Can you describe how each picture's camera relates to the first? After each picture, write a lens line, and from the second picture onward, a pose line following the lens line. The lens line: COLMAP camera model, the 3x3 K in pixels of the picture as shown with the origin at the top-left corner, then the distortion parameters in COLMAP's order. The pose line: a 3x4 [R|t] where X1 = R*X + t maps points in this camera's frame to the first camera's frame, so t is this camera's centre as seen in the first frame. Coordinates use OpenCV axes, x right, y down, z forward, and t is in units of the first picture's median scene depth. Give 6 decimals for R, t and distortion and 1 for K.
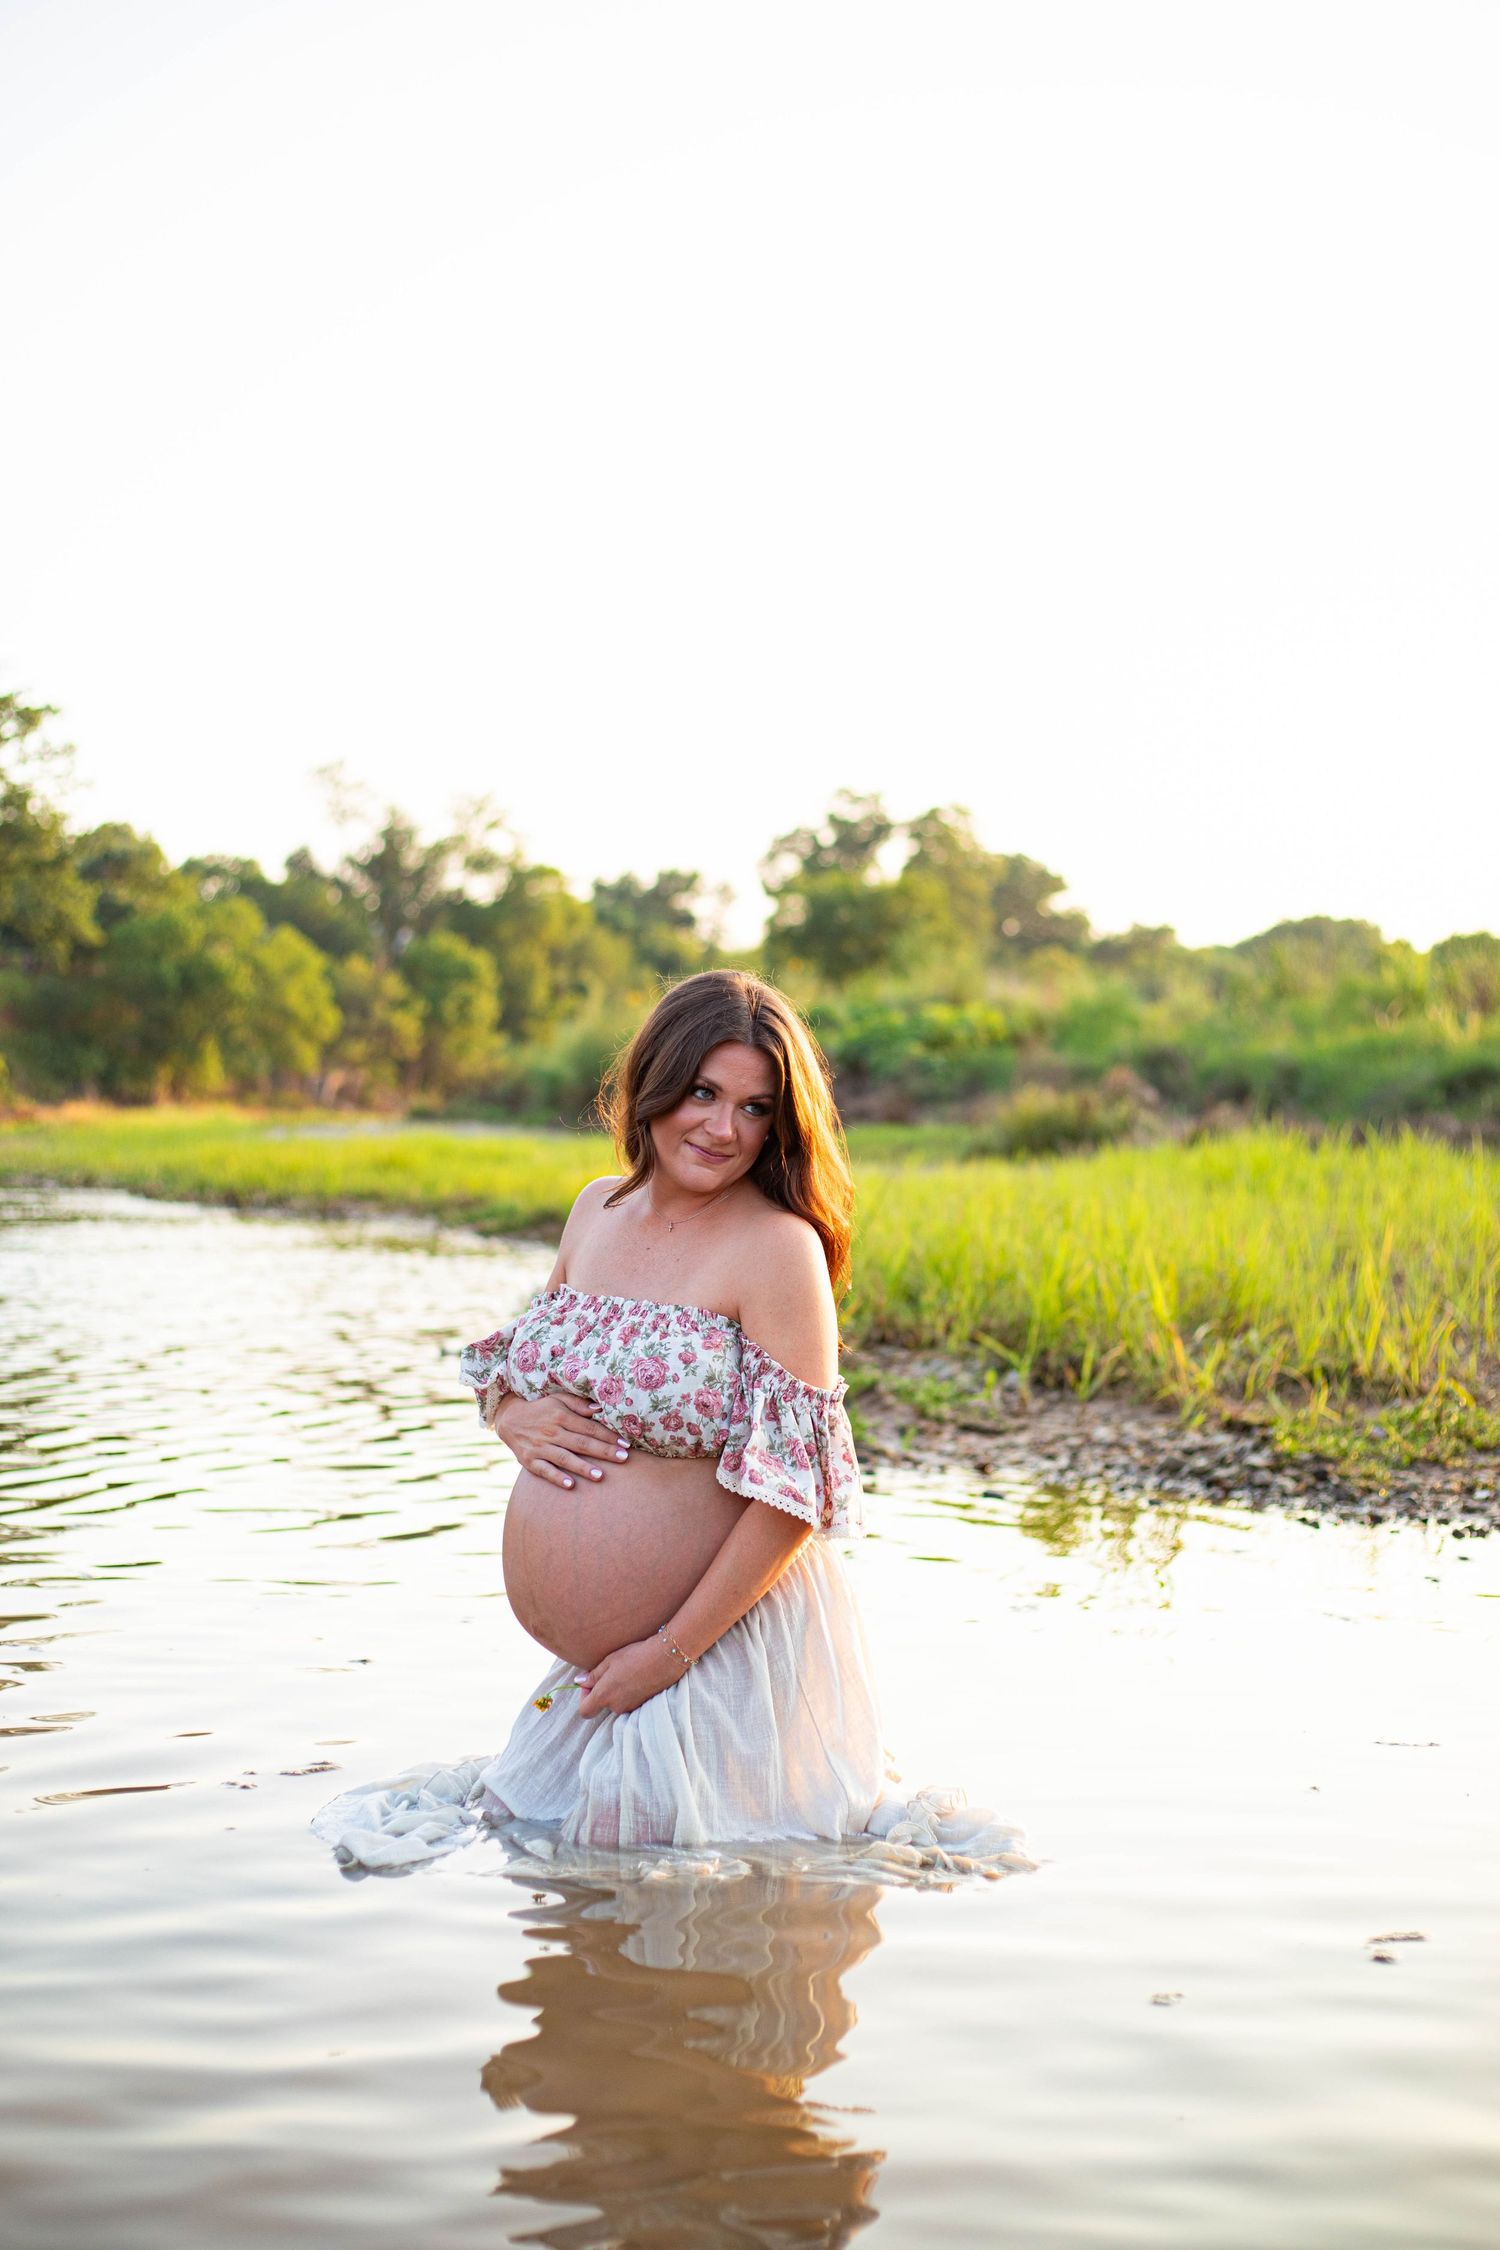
lens RADIAL K [[3293.3, 0, 736.7], [0, 3293.3, 1259.8], [0, 0, 1]] dist [-0.096596, 0.000000]
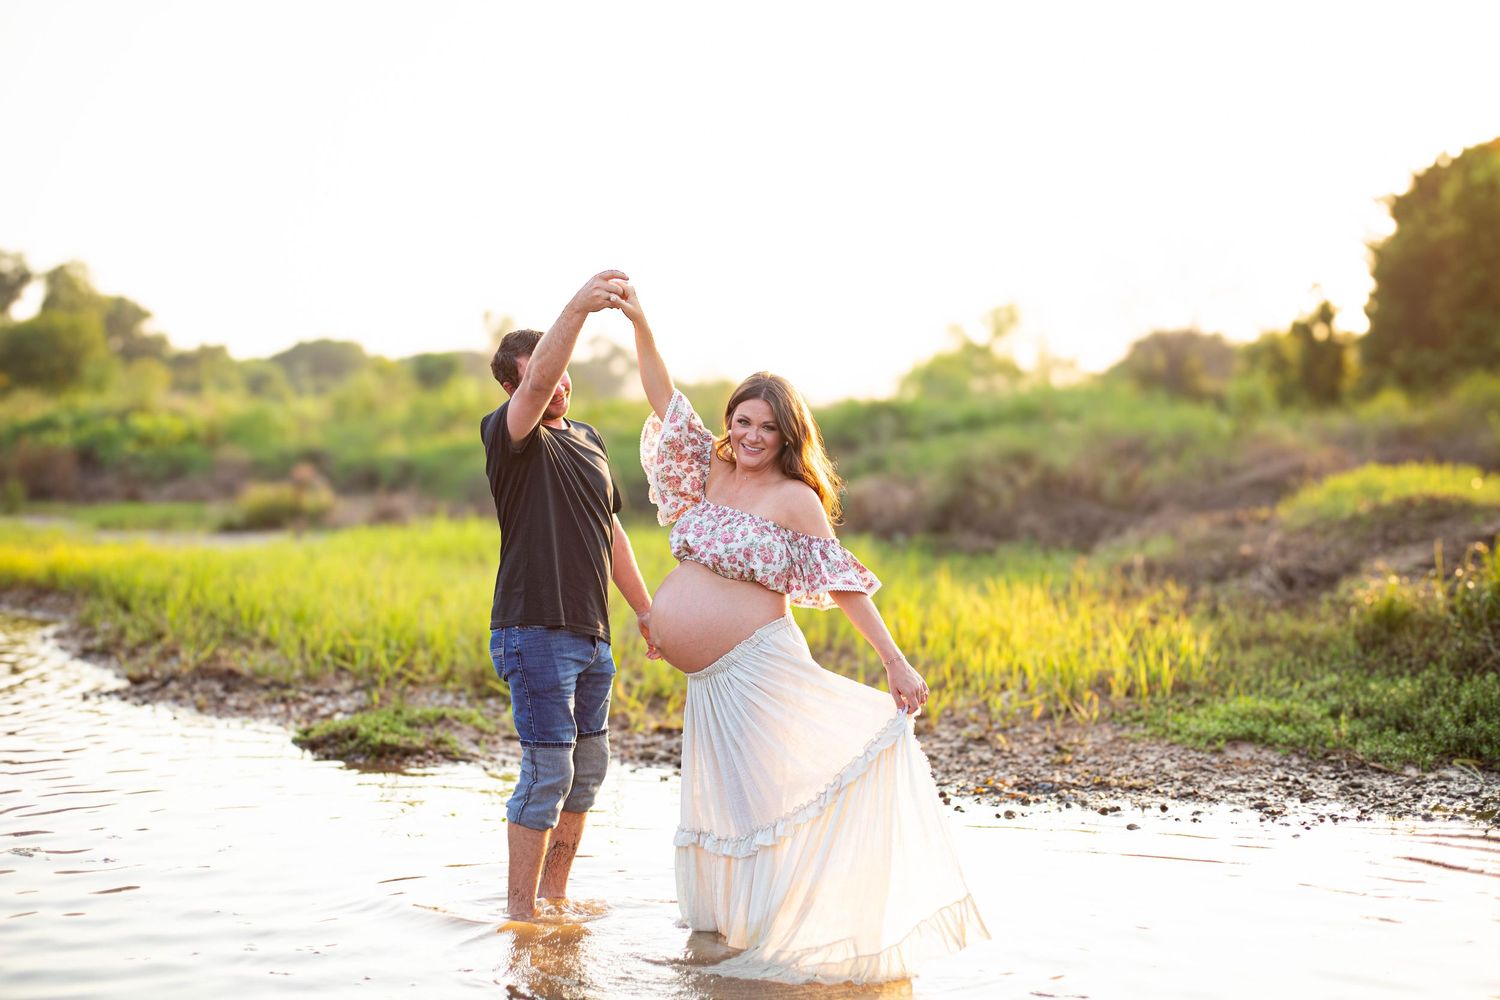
lens RADIAL K [[2195.5, 0, 739.8], [0, 2195.5, 497.1], [0, 0, 1]] dist [-0.096596, 0.000000]
pose [[0.933702, -0.018568, 0.357570, -0.225374], [0.029313, 0.999266, -0.024652, -0.044919], [-0.356850, 0.033500, 0.933561, -0.161642]]
